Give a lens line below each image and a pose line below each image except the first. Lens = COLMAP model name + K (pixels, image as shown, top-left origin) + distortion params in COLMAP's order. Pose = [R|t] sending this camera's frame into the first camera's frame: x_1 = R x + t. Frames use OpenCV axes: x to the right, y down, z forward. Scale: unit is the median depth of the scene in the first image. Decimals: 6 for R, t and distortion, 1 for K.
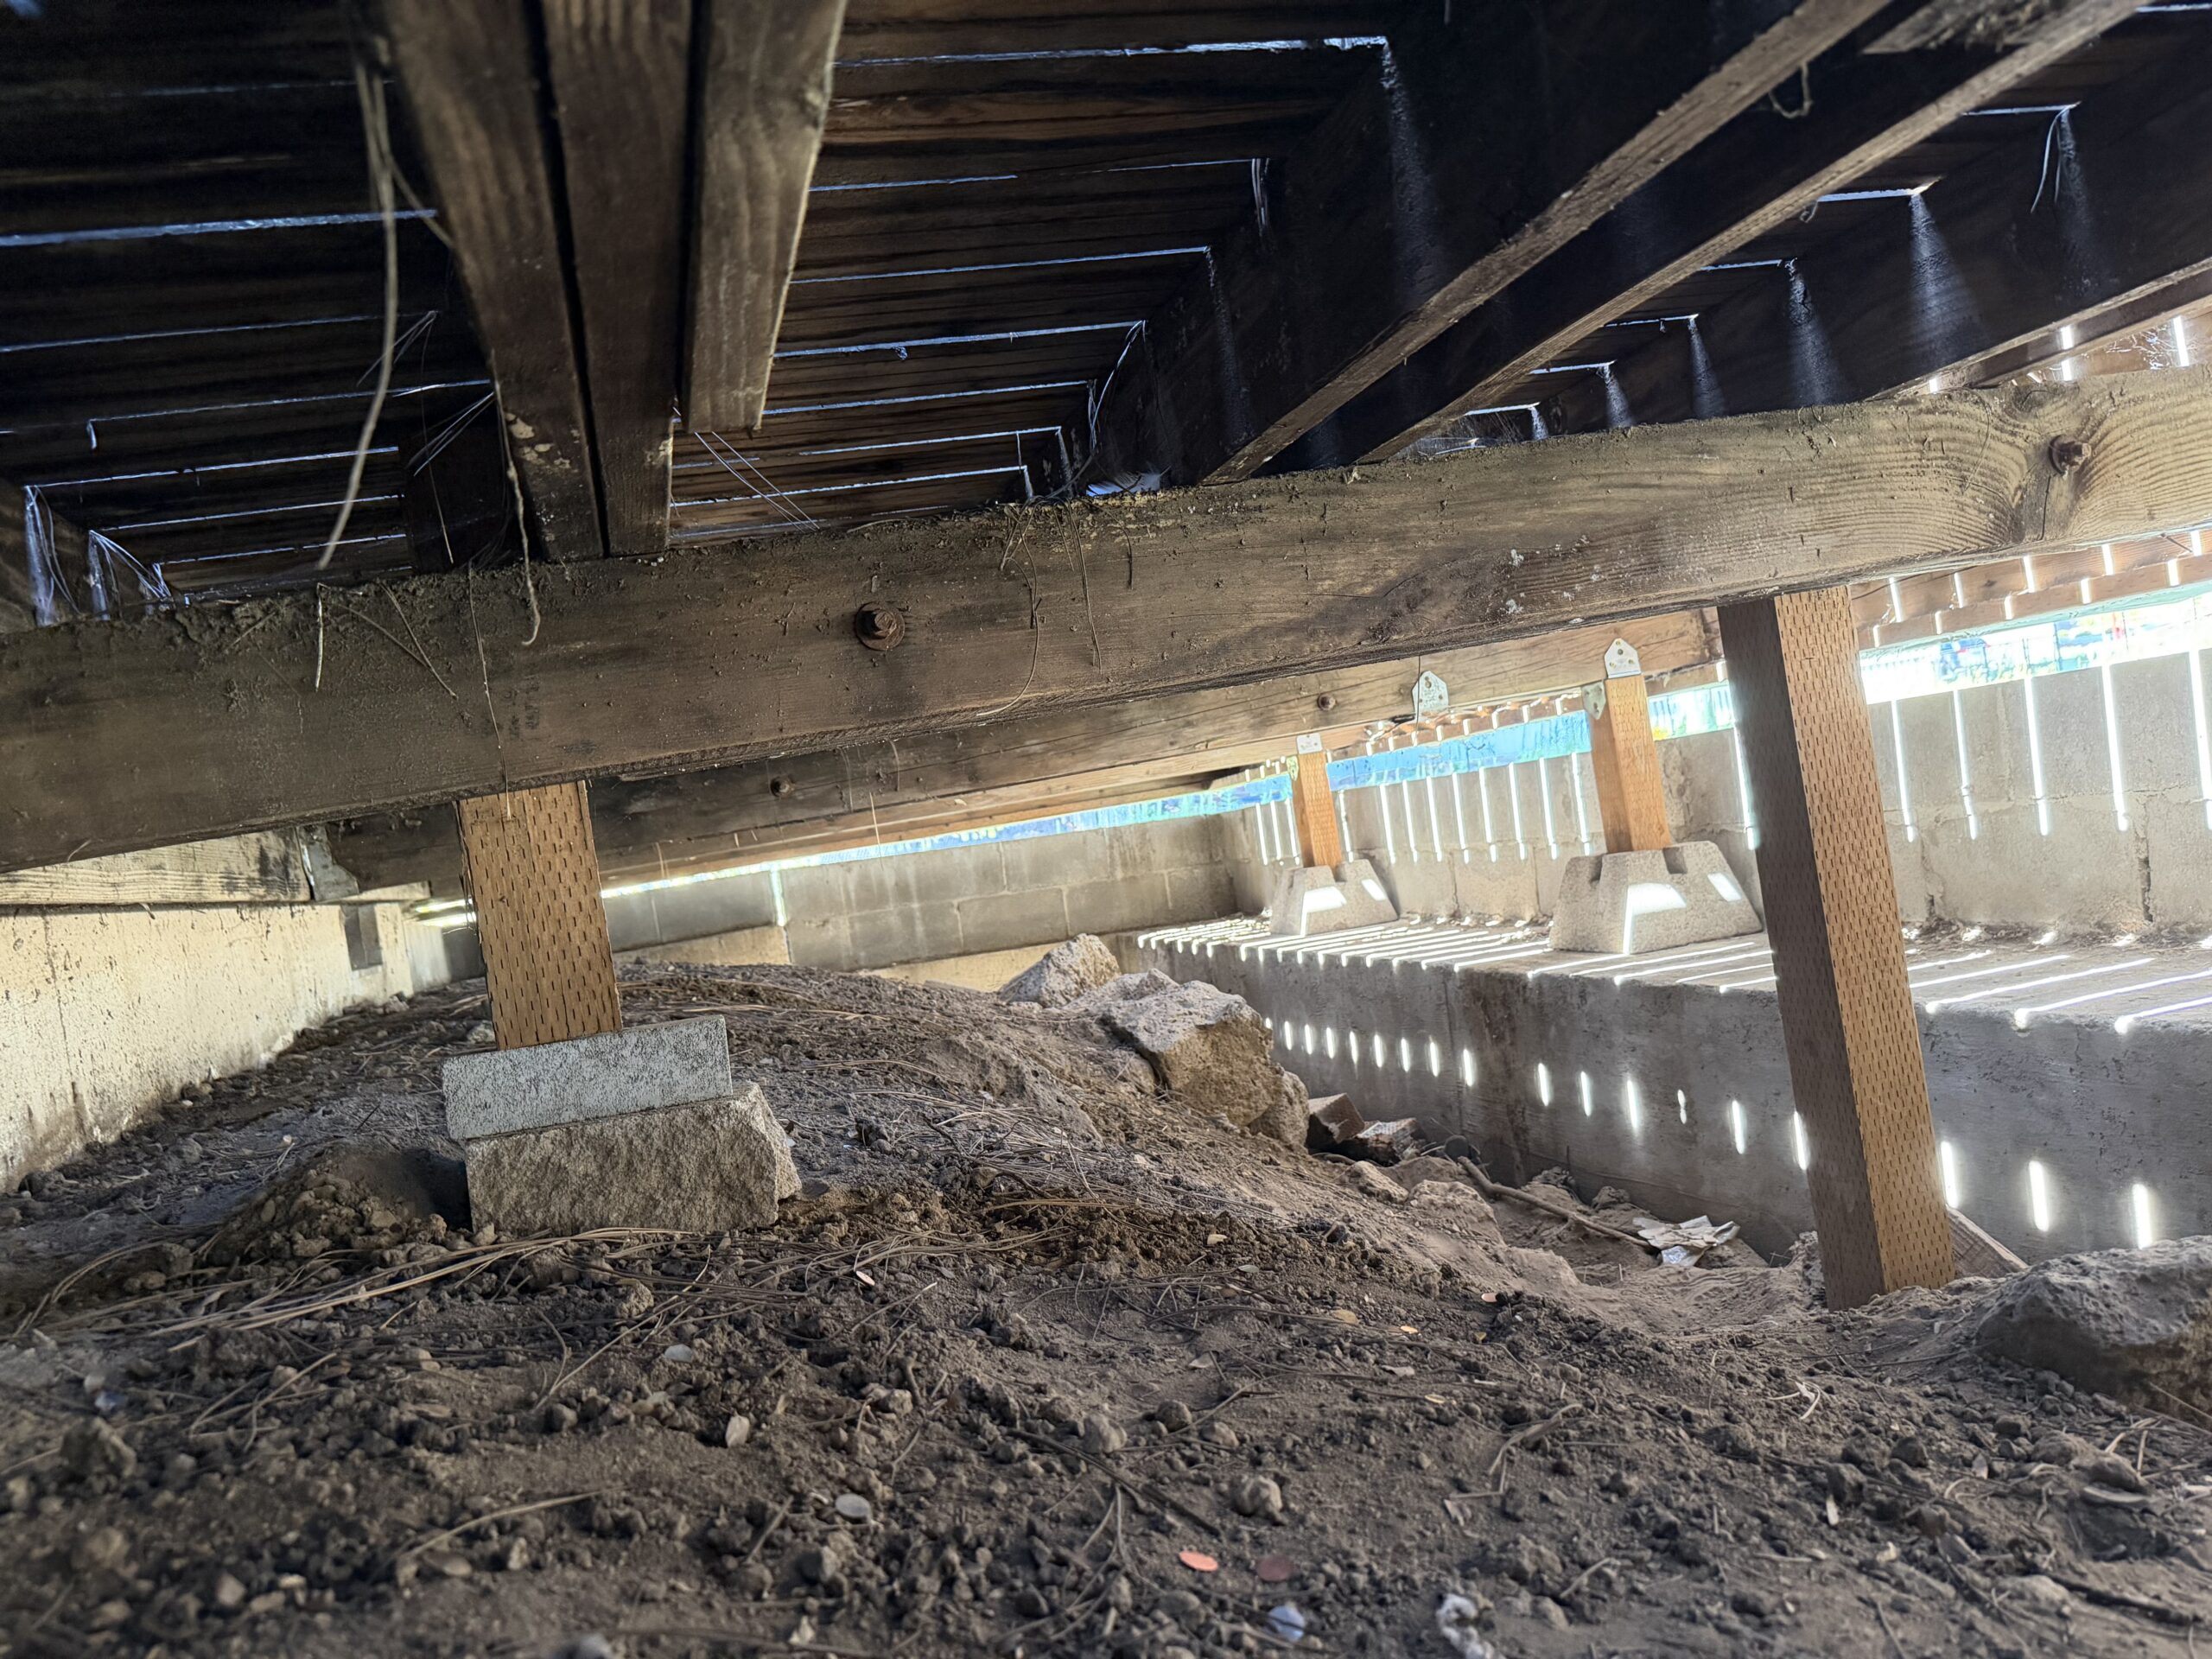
lens RADIAL K [[1588.5, 0, 1106.0], [0, 1588.5, 829.5], [0, 0, 1]] dist [-0.005838, -0.002564]
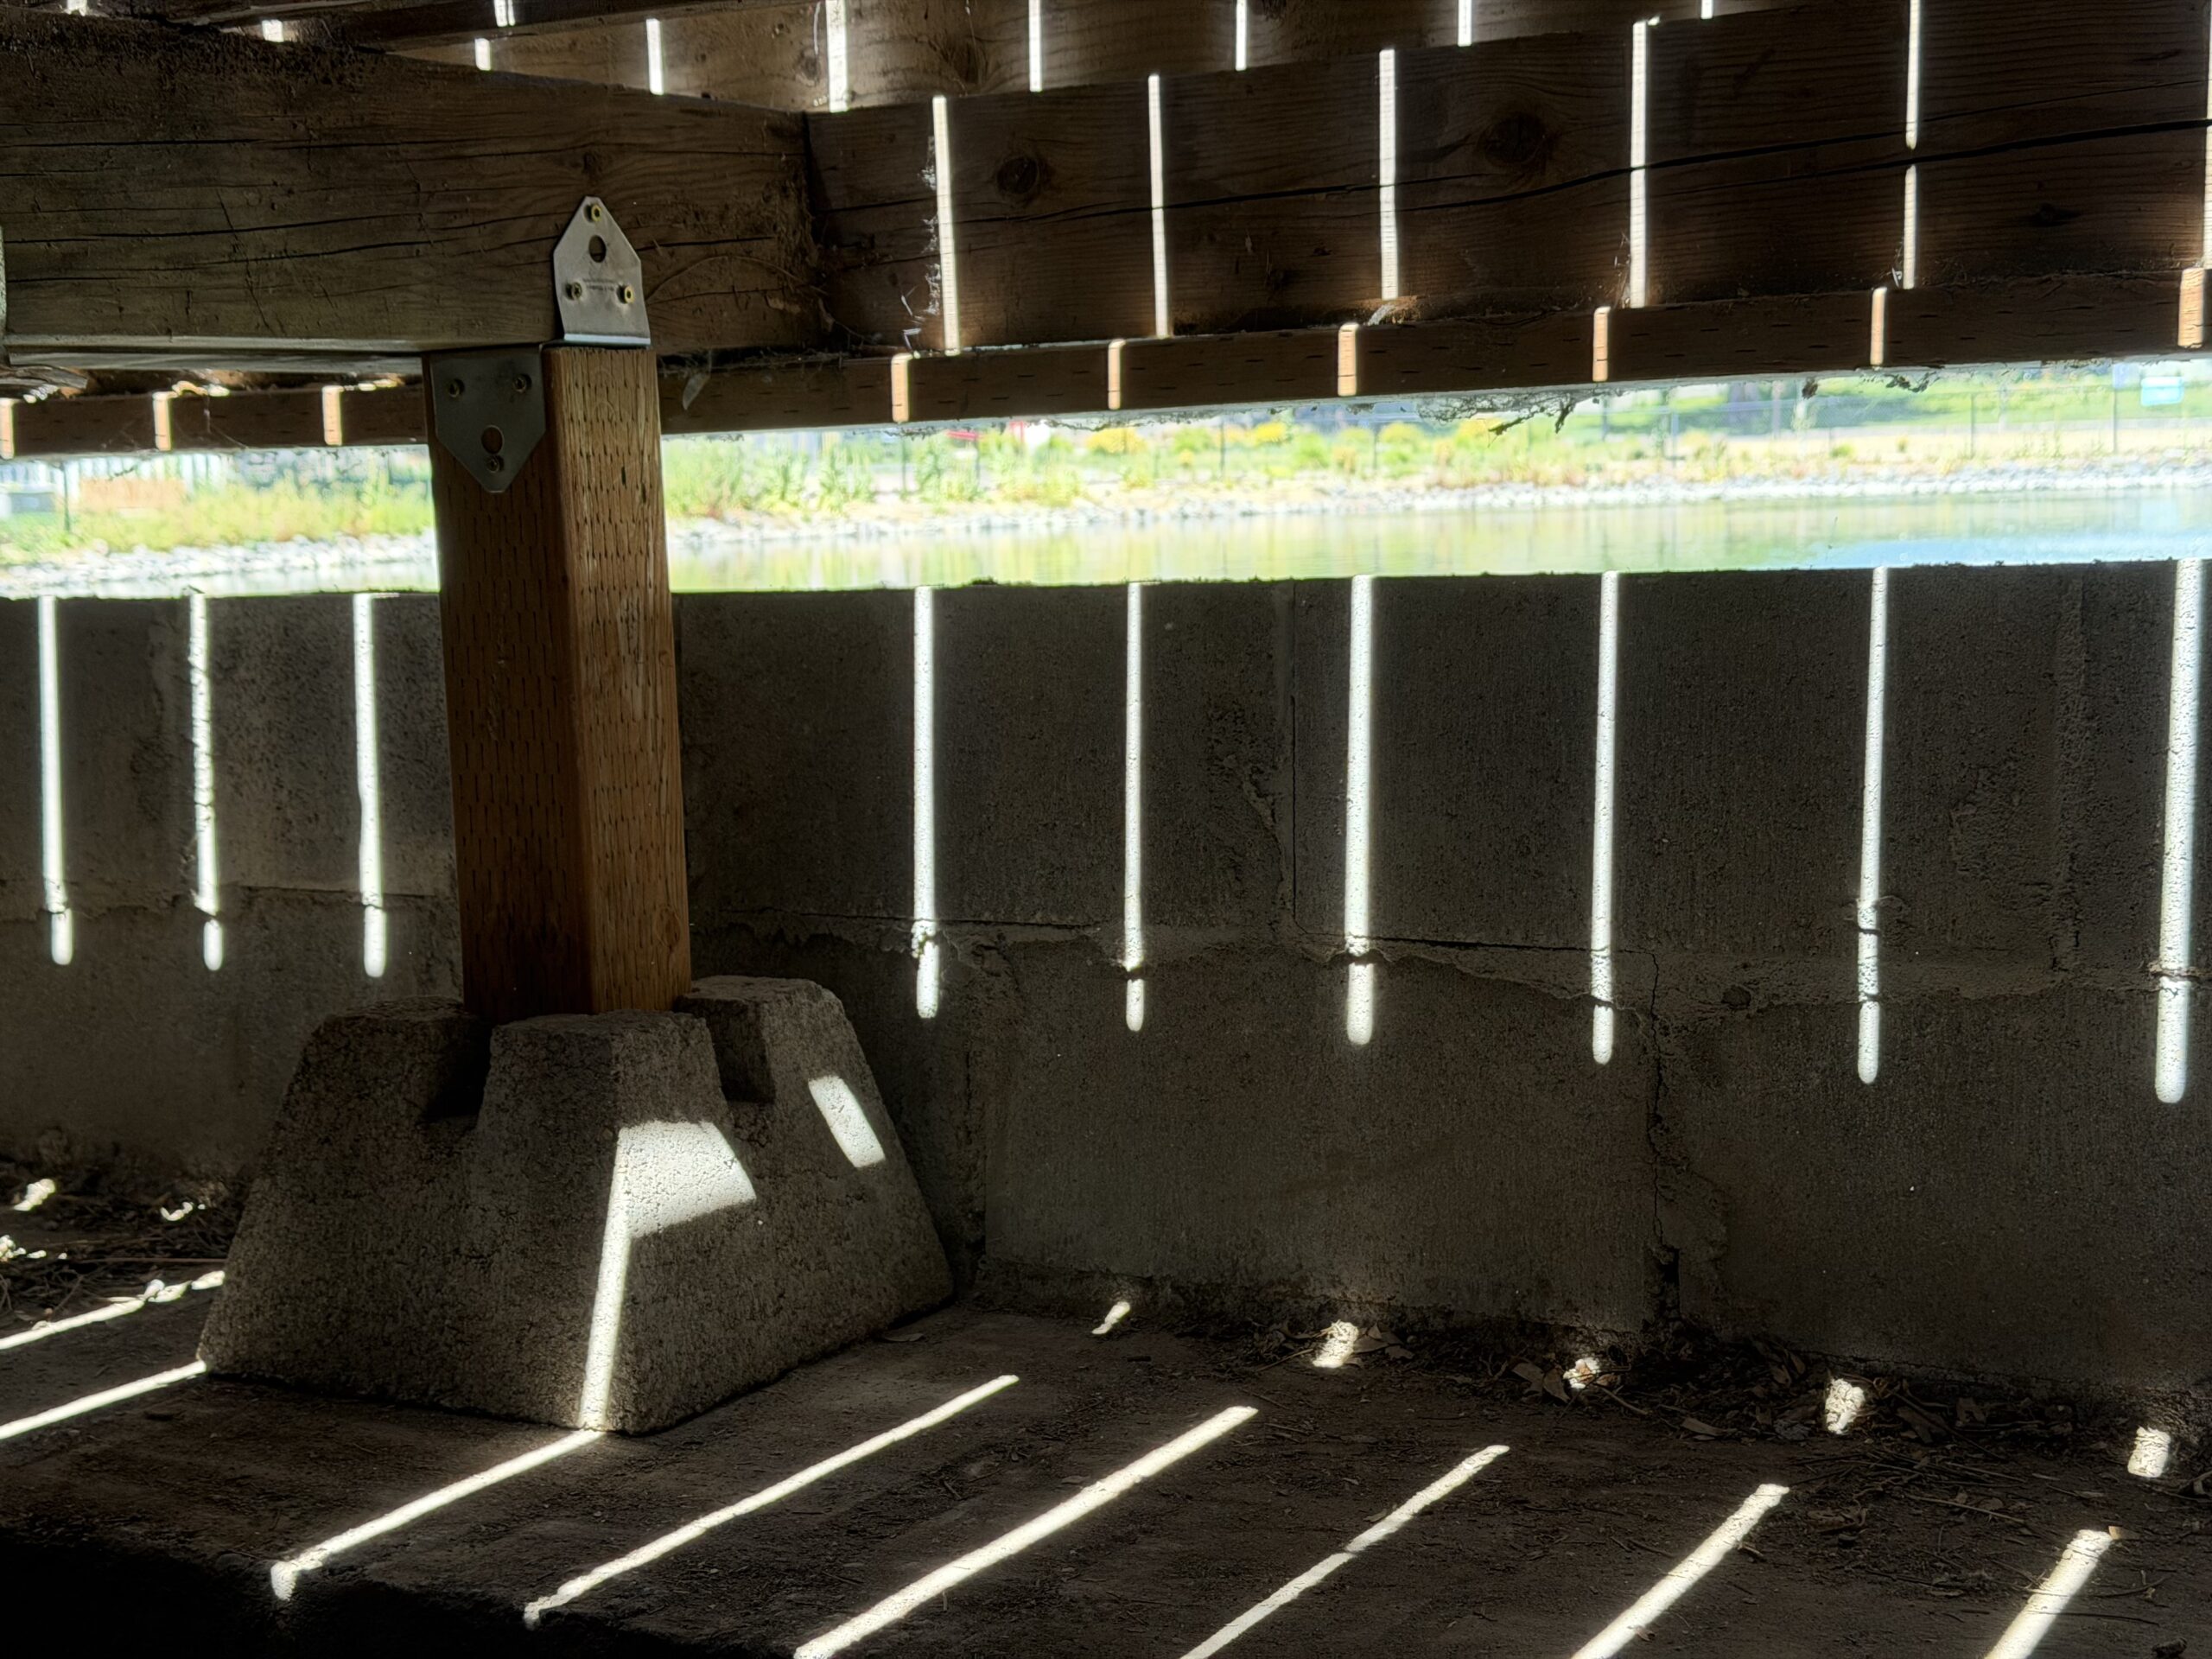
lens RADIAL K [[3023.5, 0, 1106.0], [0, 3023.5, 829.5], [0, 0, 1]] dist [-0.000245, -0.010462]
pose [[0.700027, 0.068425, 0.710830, 0.033083], [-0.088399, 0.996046, -0.008824, -0.019116], [-0.708624, -0.056660, 0.703308, 0.584905]]
